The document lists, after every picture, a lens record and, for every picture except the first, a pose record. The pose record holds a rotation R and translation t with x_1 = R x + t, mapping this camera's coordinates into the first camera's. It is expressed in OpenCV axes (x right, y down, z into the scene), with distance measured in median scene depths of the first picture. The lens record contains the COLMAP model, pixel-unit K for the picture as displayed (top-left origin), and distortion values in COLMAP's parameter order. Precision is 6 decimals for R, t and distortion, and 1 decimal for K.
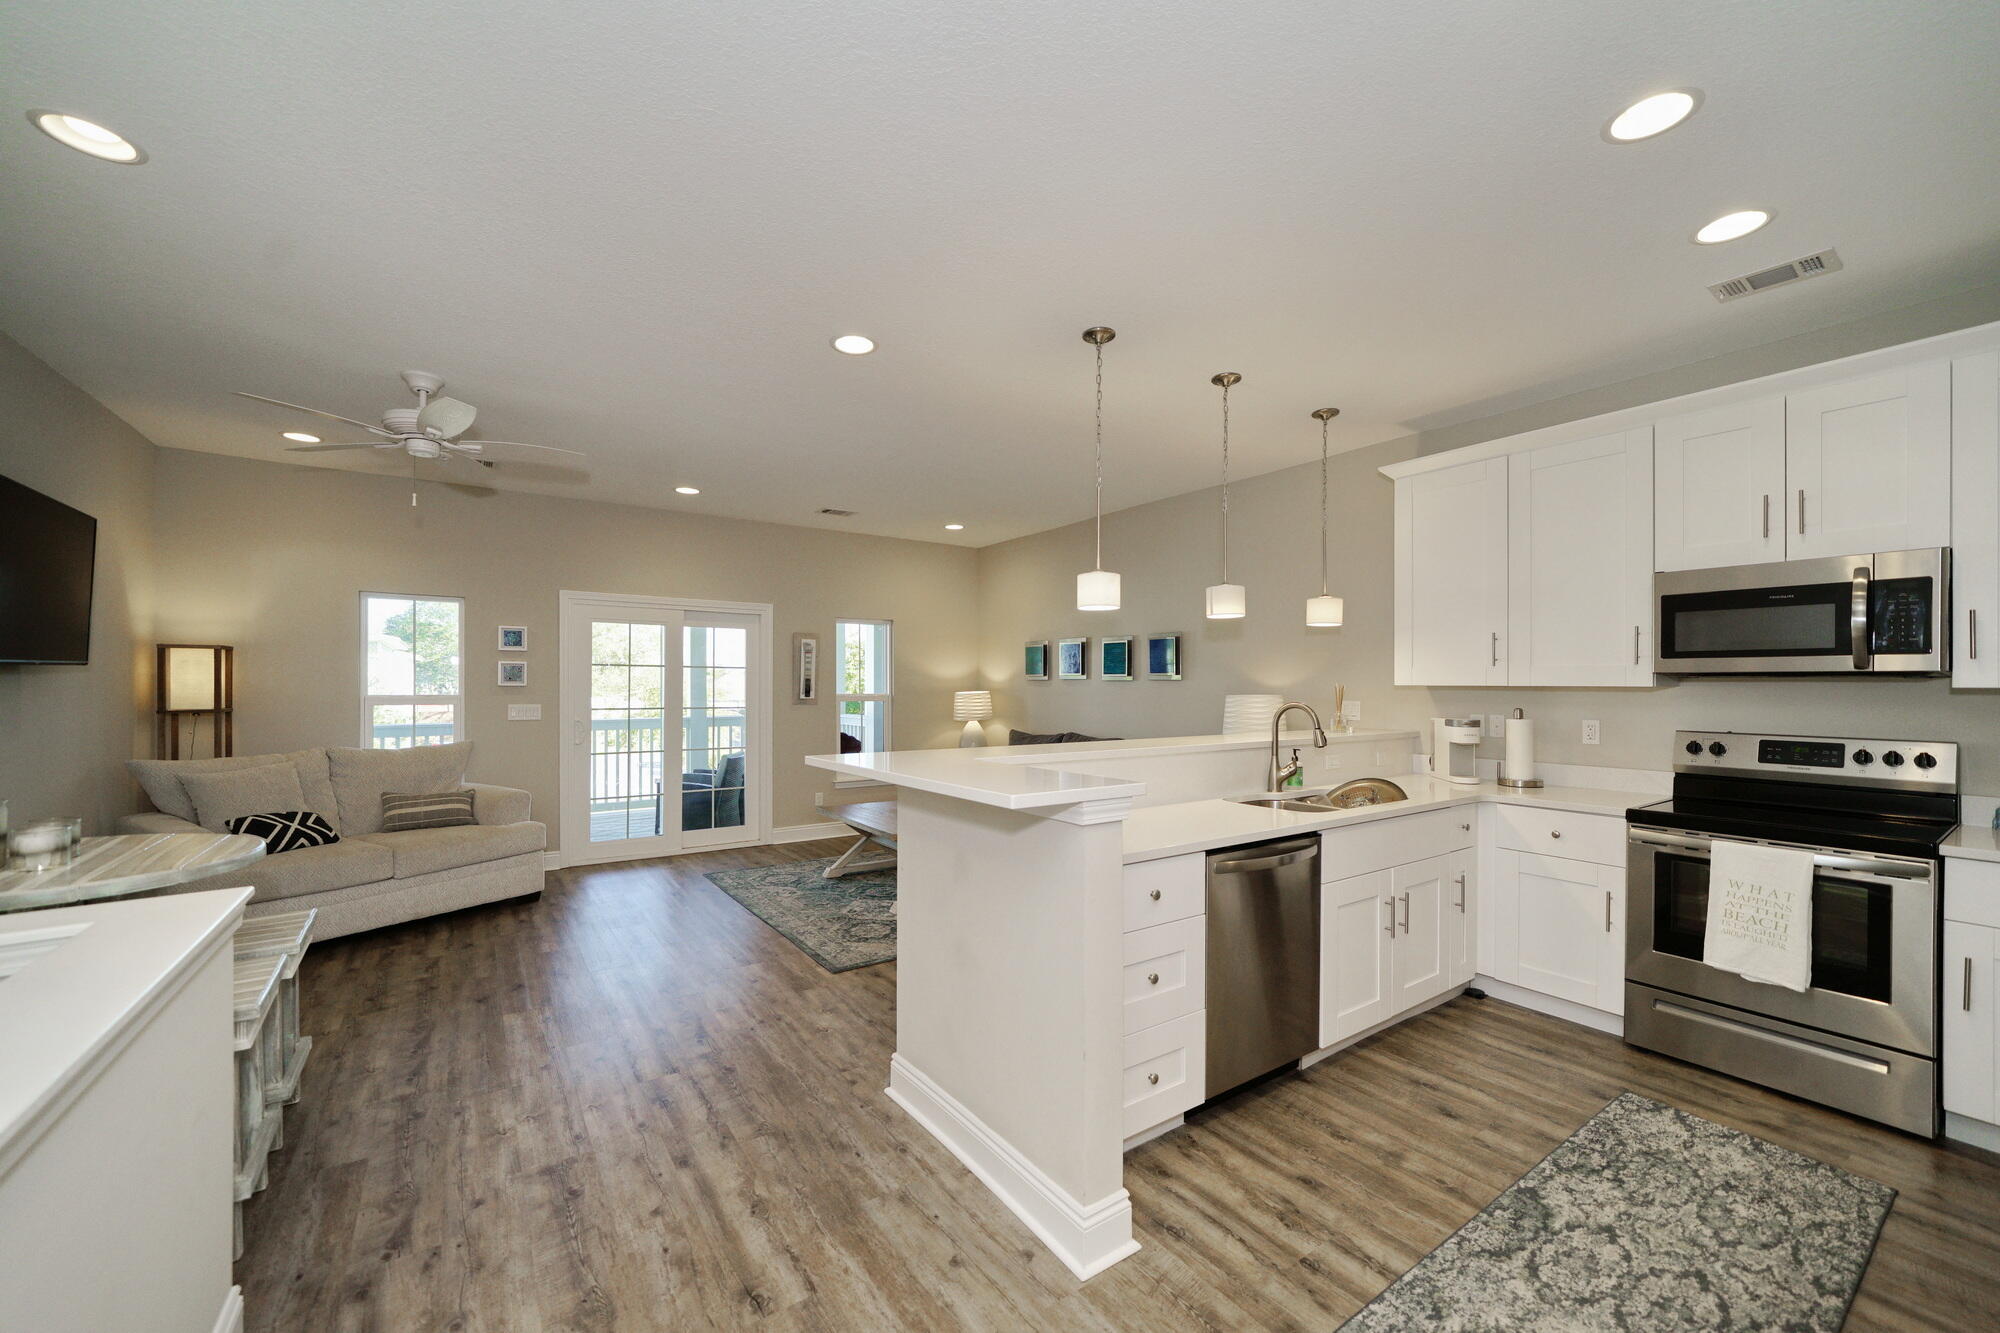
lens RADIAL K [[775.6, 0, 999.4], [0, 775.6, 684.5], [0, 0, 1]] dist [-0.002380, -0.000155]
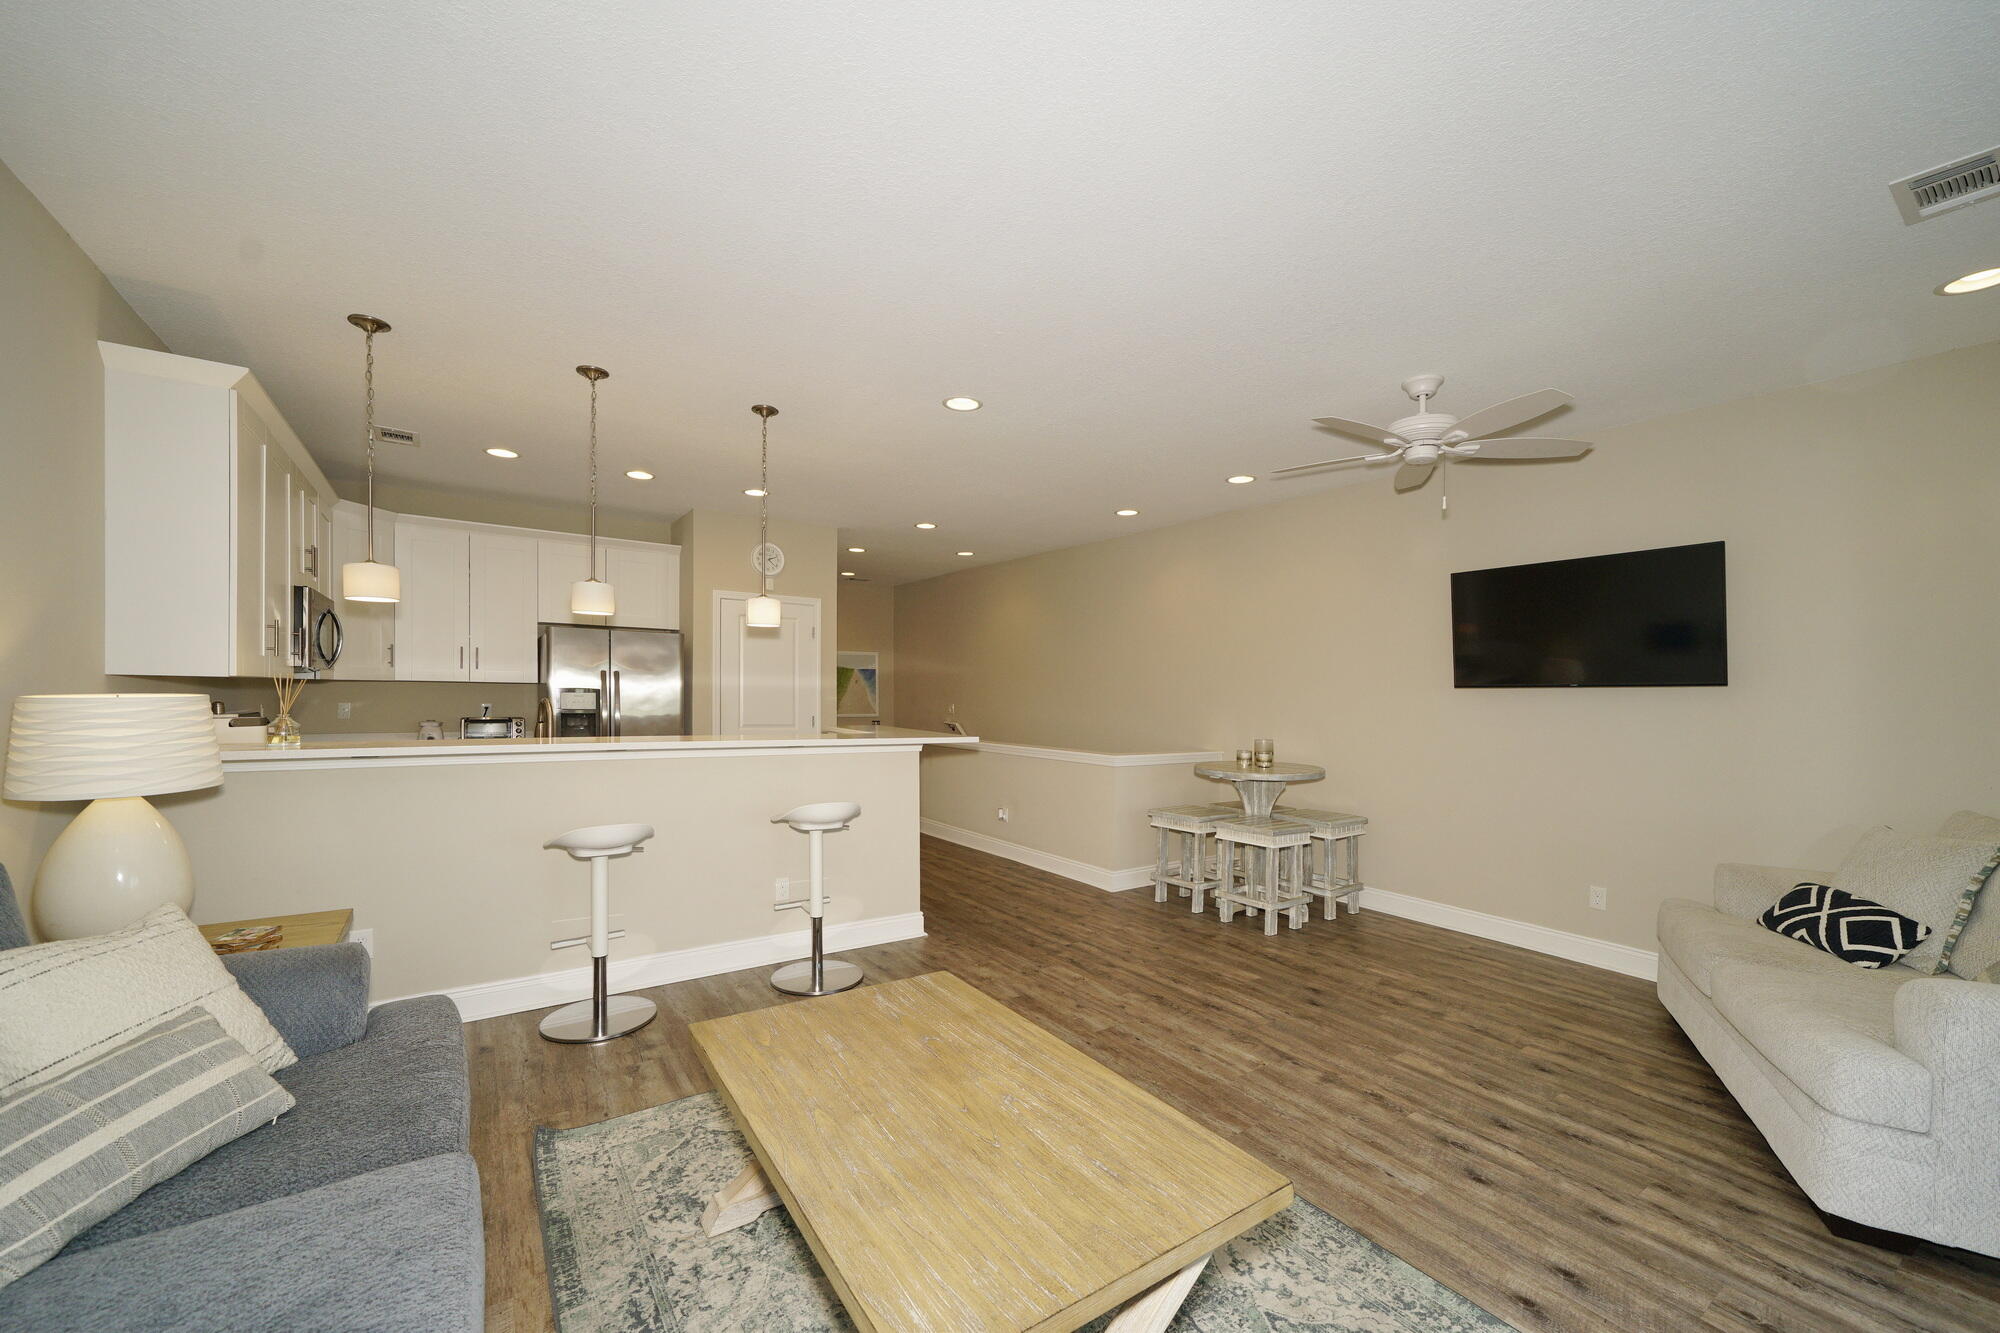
lens RADIAL K [[760.8, 0, 989.5], [0, 760.8, 679.7], [0, 0, 1]] dist [-0.018249, 0.015541]
pose [[-0.999755, -0.017988, 0.012929, -0.250100], [-0.018252, 0.999620, -0.020650, 0.011164], [-0.012552, -0.020881, -0.999703, 2.263630]]
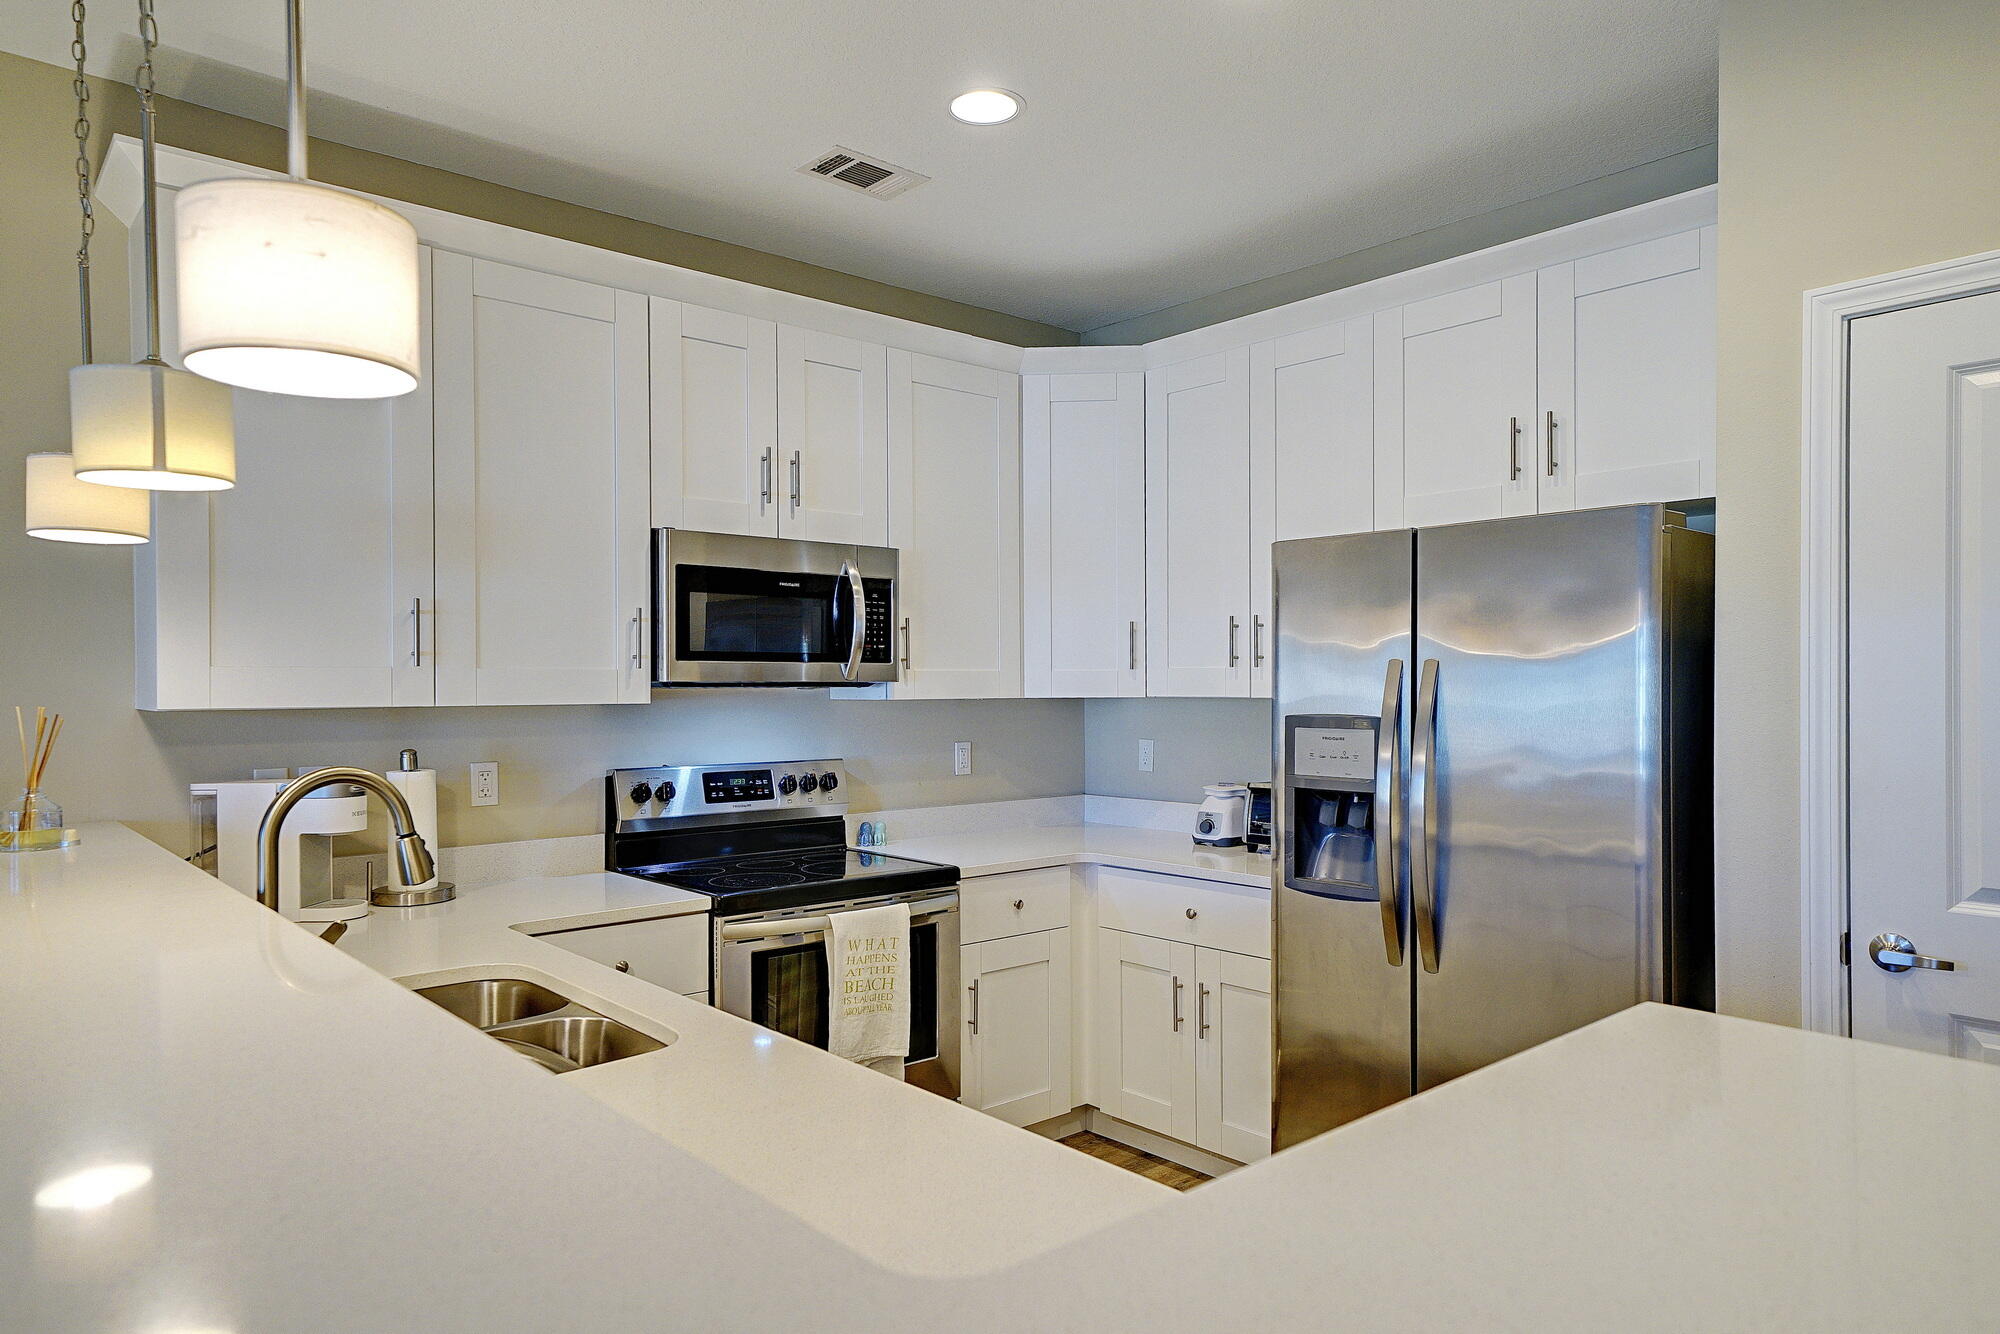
lens RADIAL K [[1244.5, 0, 962.5], [0, 1244.5, 695.6], [0, 0, 1]] dist [0.004292, 0.000767]
pose [[-0.097844, -0.012008, 0.995129, -0.218916], [0.004841, 0.999910, 0.012541, -0.016557], [-0.995190, 0.006045, -0.097777, 0.865244]]
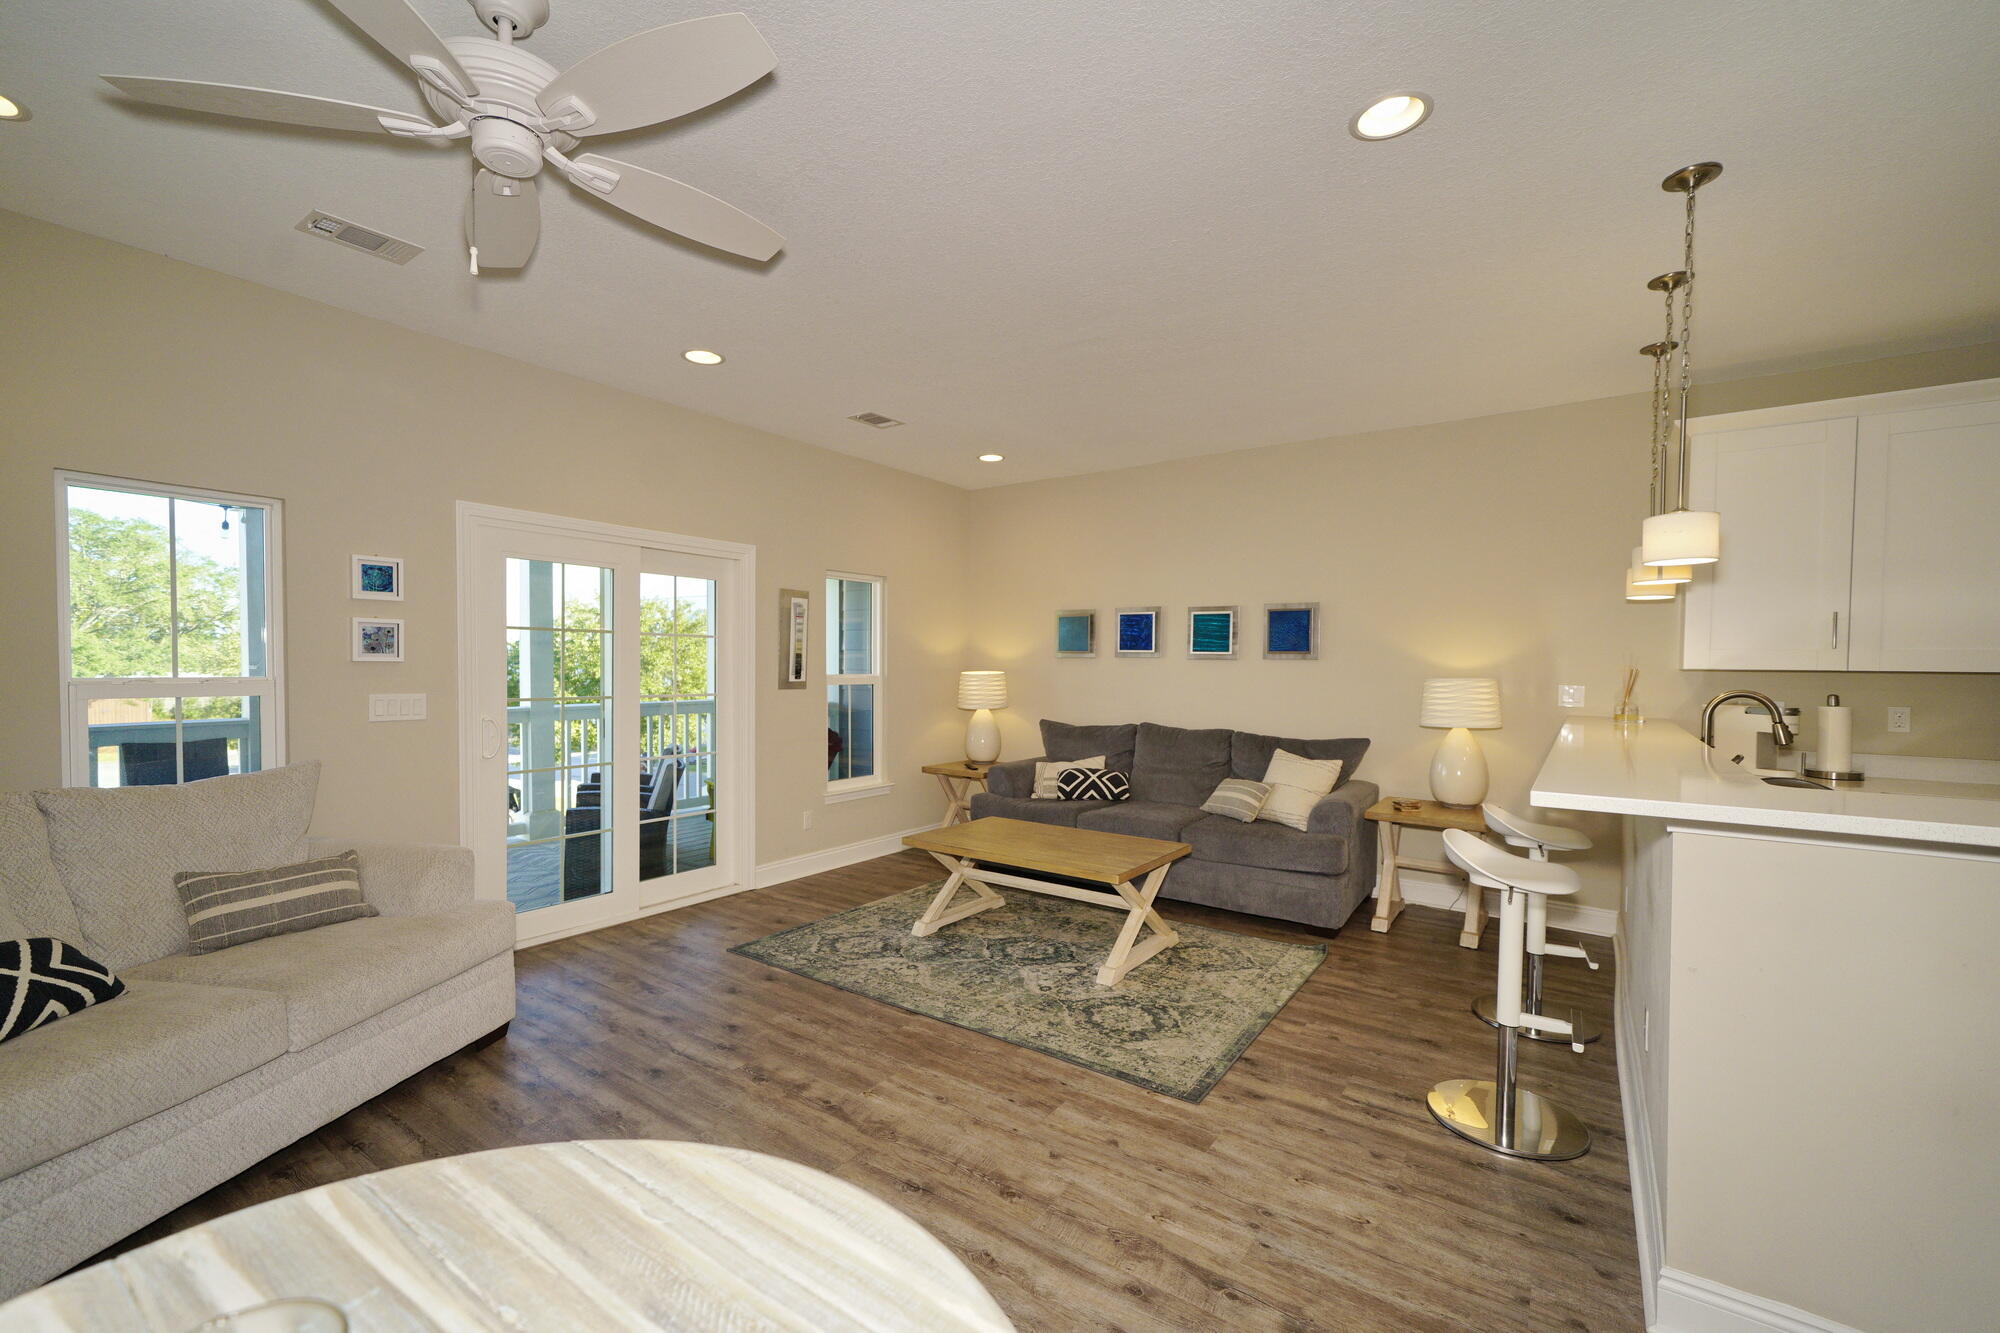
lens RADIAL K [[822.3, 0, 1000.5], [0, 822.3, 684.1], [0, 0, 1]] dist [0.002264, 0.000550]
pose [[0.939725, -0.001714, 0.341928, -0.736086], [-0.007690, 0.999629, 0.026145, -0.001182], [-0.341846, -0.027199, 0.939362, 0.496182]]
